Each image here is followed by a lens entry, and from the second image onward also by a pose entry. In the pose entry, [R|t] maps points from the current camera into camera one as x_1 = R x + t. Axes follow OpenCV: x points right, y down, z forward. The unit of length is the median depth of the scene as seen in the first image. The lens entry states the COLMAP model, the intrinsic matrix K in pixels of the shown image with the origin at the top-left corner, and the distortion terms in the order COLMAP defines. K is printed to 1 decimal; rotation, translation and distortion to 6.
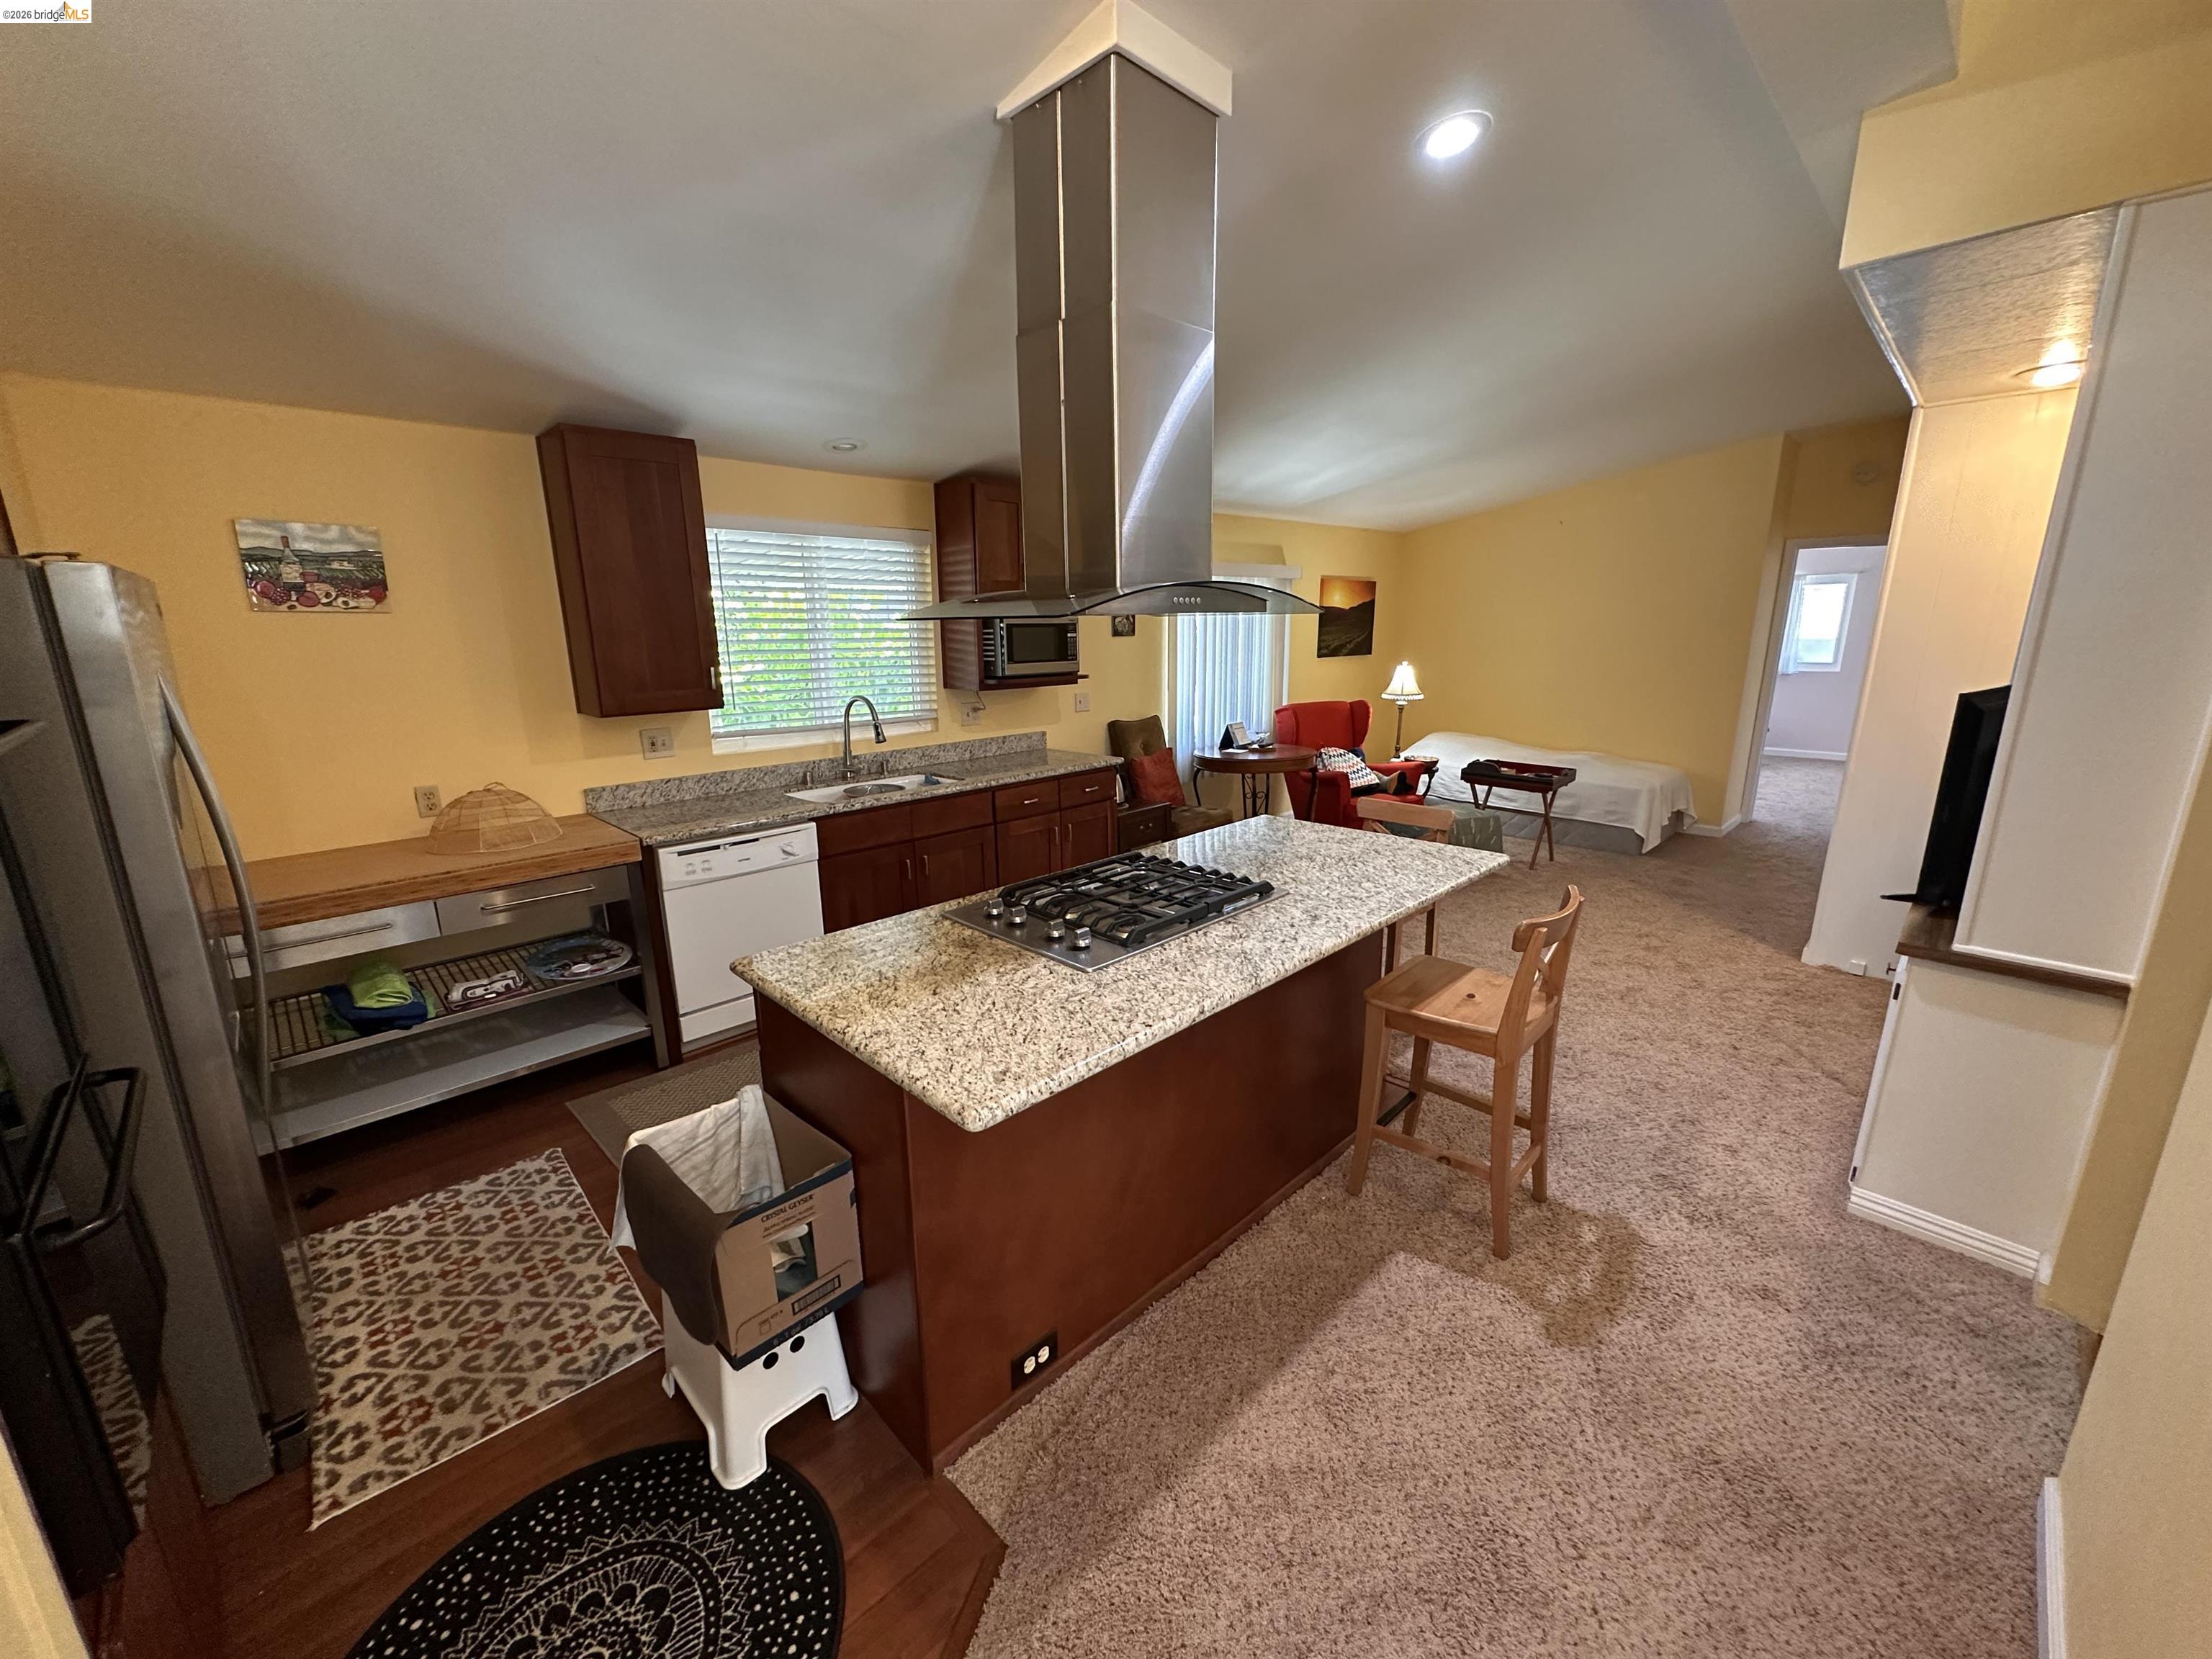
lens RADIAL K [[885.7, 0, 1103.4], [0, 885.7, 834.1], [0, 0, 1]] dist [-0.002197, -0.000013]
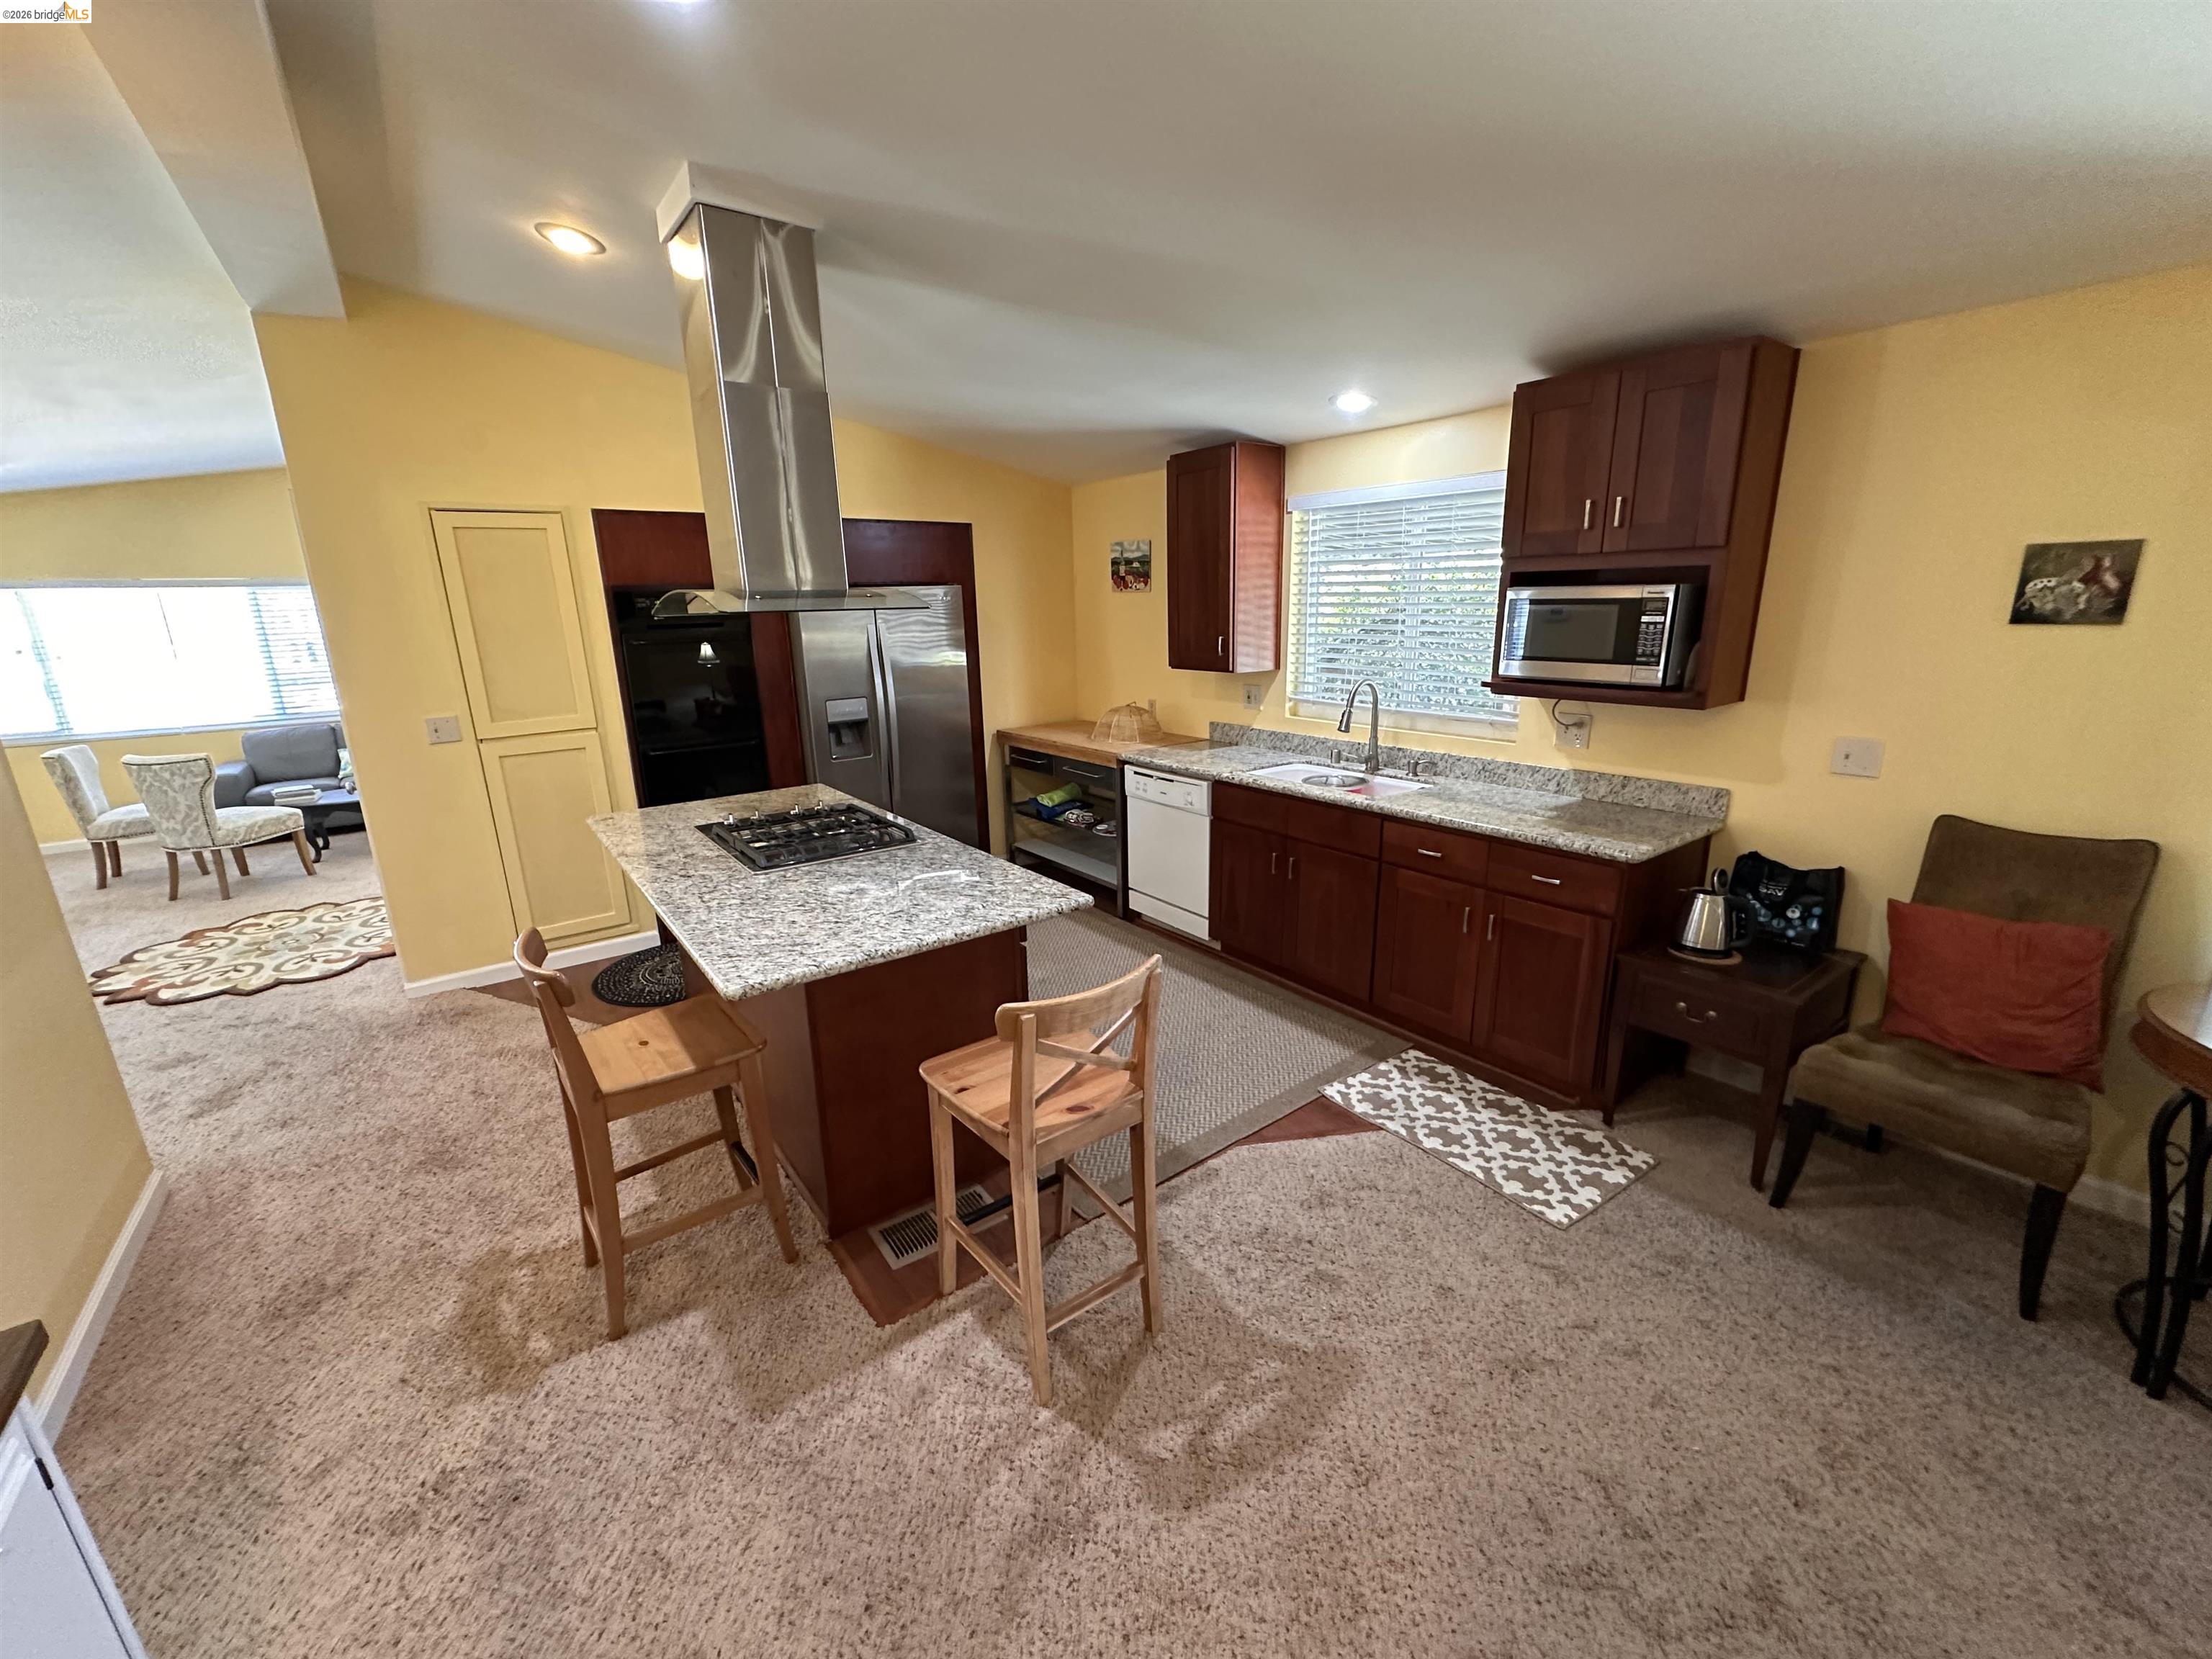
lens RADIAL K [[885.7, 0, 1103.4], [0, 885.7, 834.1], [0, 0, 1]] dist [-0.002197, -0.000013]
pose [[-0.138910, 0.269102, -0.953042, 0.907743], [-0.206676, 0.933302, 0.293652, -0.298347], [0.968498, 0.237762, -0.074028, 1.157976]]
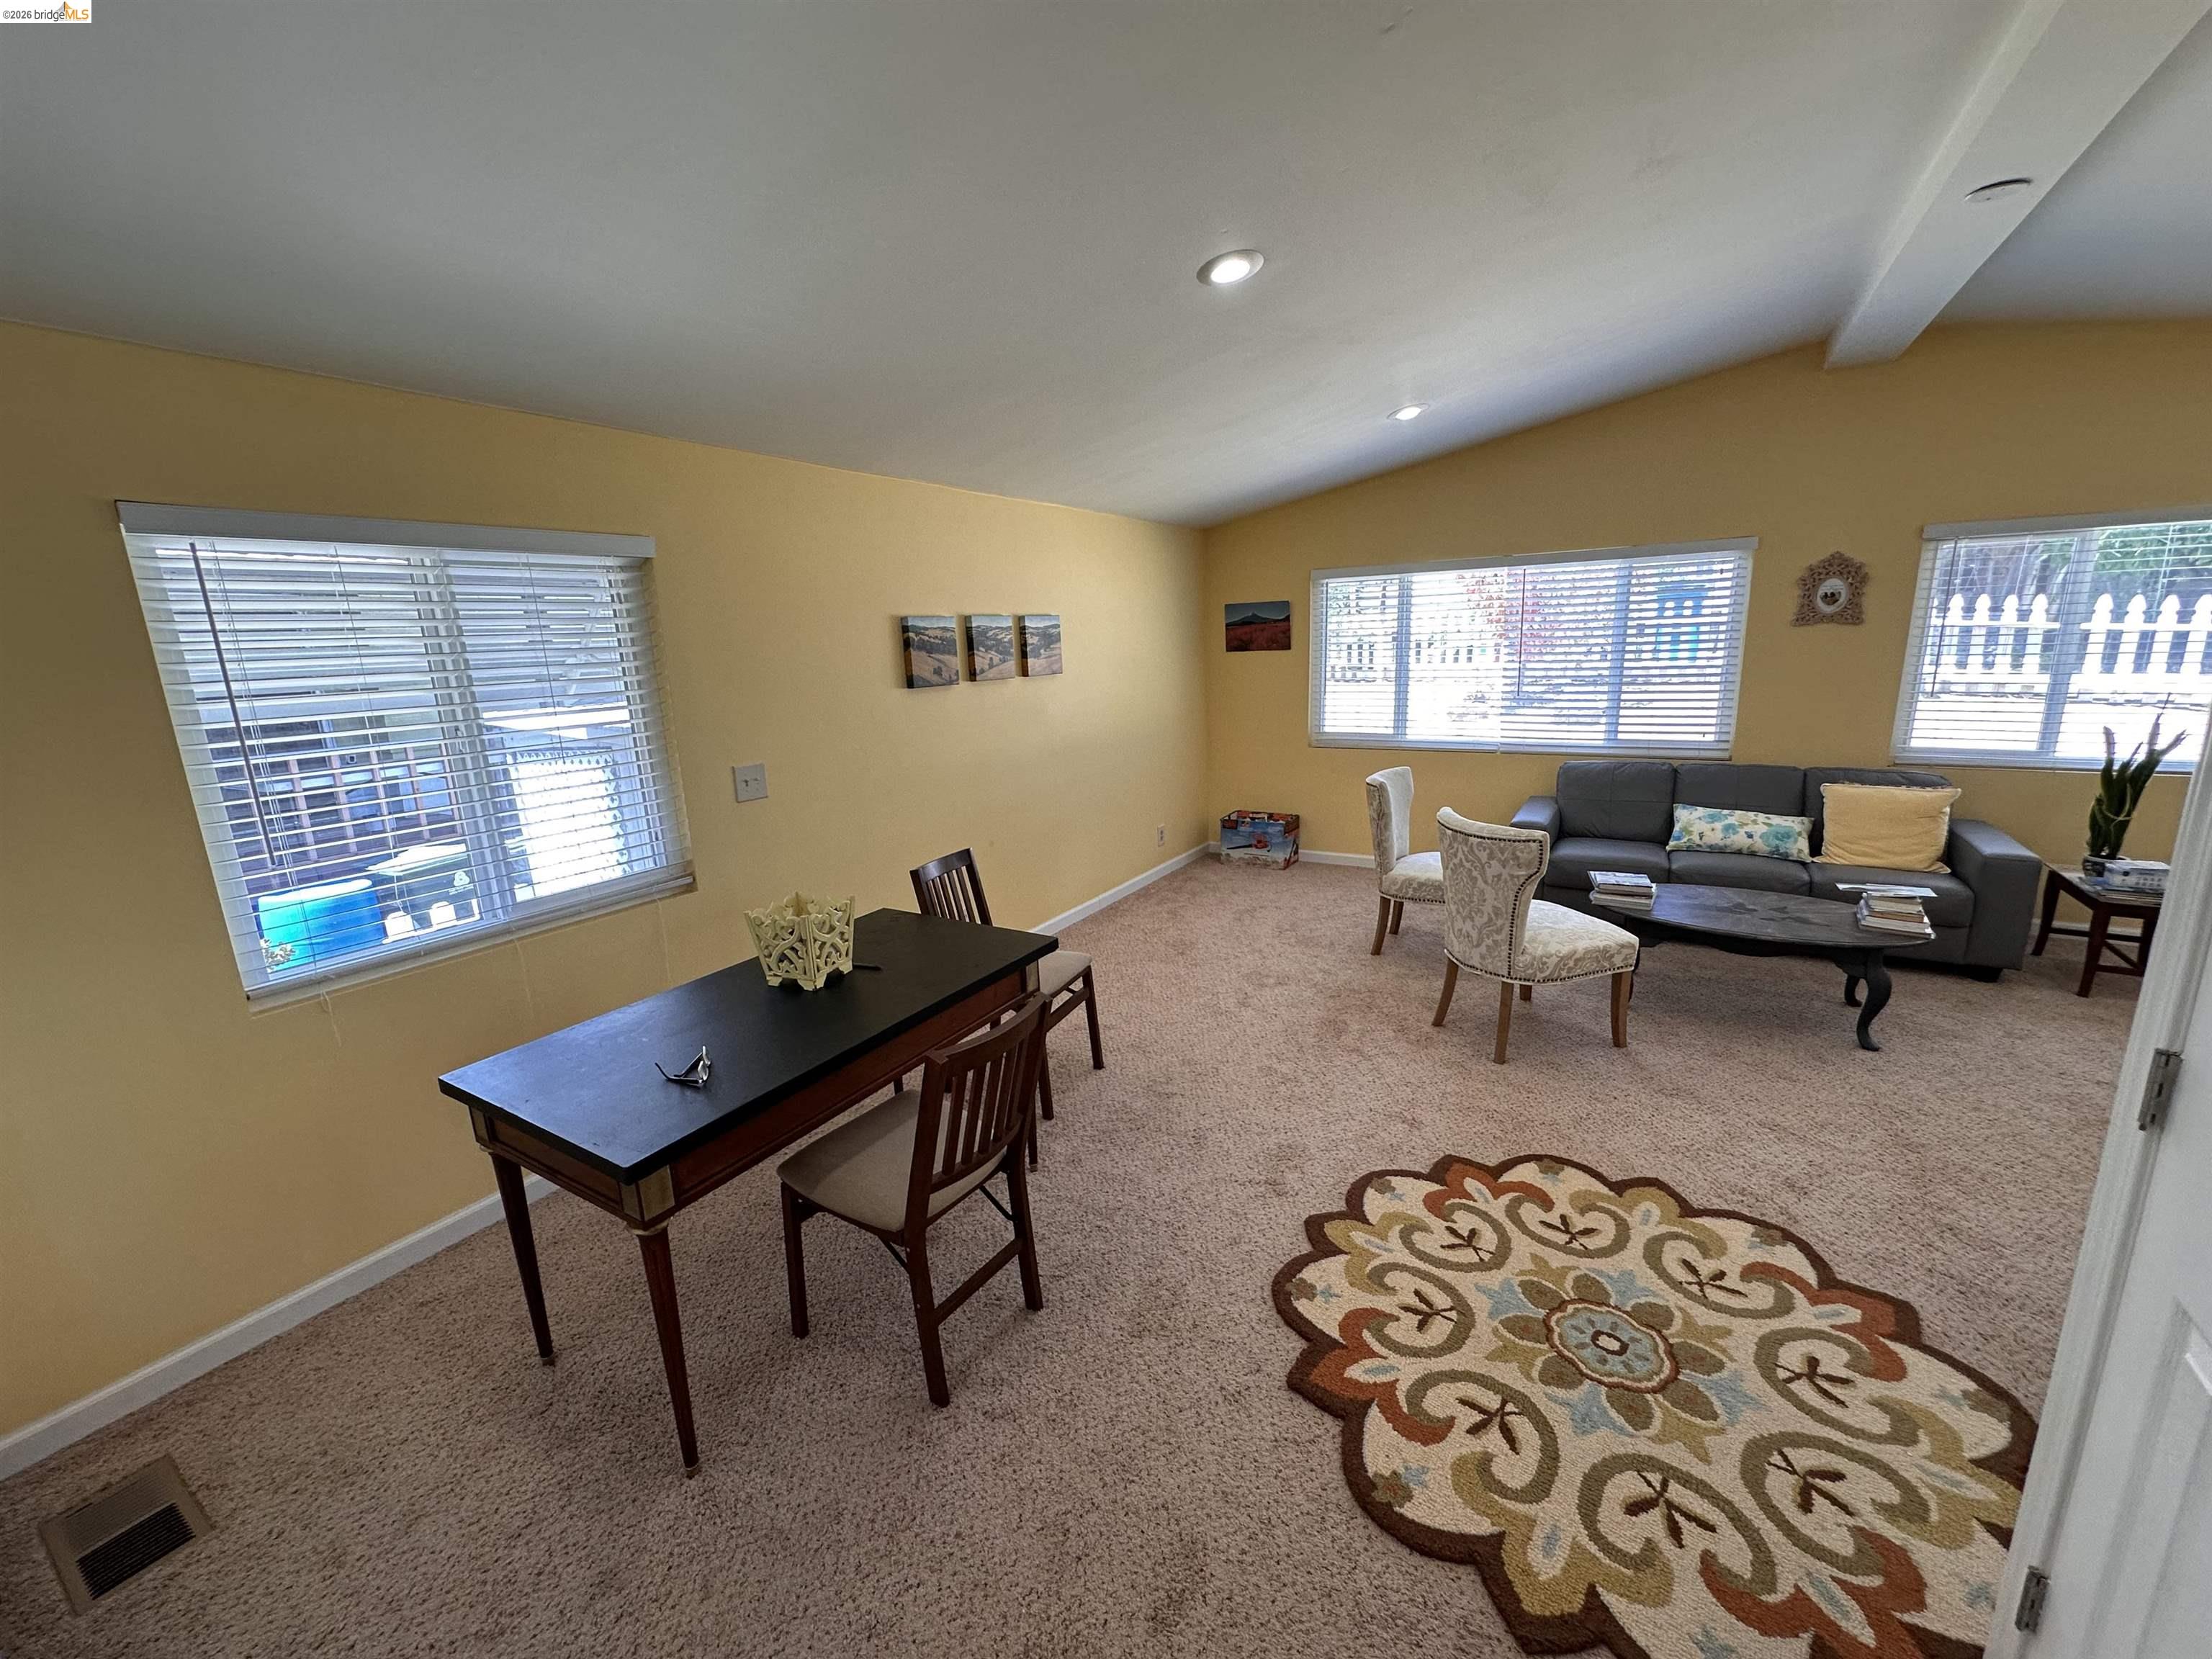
lens RADIAL K [[885.7, 0, 1103.4], [0, 885.7, 834.1], [0, 0, 1]] dist [-0.002197, -0.000013]
pose [[-0.971191, 0.101675, -0.215525, 0.449156], [-0.003374, 0.898454, 0.439054, -0.122606], [0.238280, 0.427132, -0.872227, 0.474509]]
